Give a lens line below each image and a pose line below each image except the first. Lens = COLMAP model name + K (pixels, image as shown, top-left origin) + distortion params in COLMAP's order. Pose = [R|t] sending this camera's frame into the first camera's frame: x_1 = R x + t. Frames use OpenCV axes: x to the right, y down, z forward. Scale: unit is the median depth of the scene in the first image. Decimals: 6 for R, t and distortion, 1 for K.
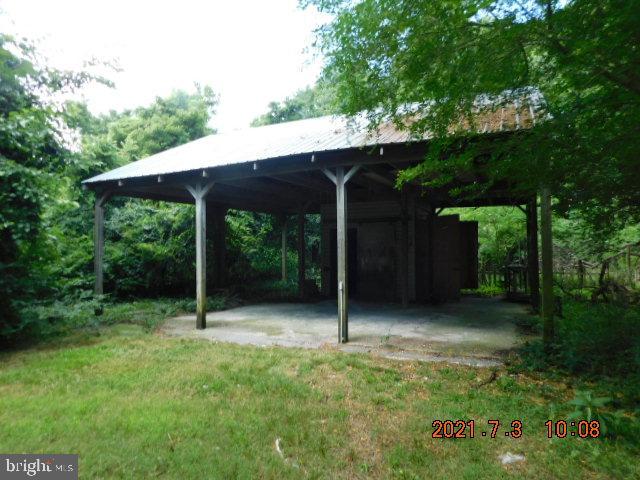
lens RADIAL K [[419.0, 0, 320.0], [0, 419.0, 240.0], [0, 0, 1]] dist [-0.073696, 0.058887]
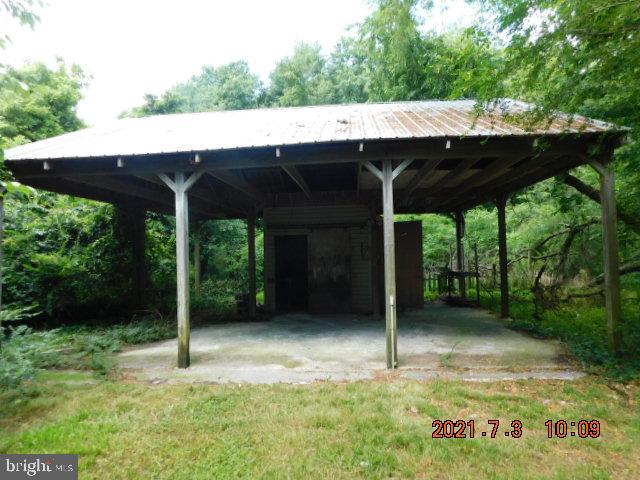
lens RADIAL K [[419.0, 0, 320.0], [0, 419.0, 240.0], [0, 0, 1]] dist [-0.073696, 0.058887]
pose [[0.936762, 0.001457, 0.349965, -0.222702], [0.006213, 0.999765, -0.020792, 0.002462], [-0.349913, 0.021652, 0.936532, 0.151909]]
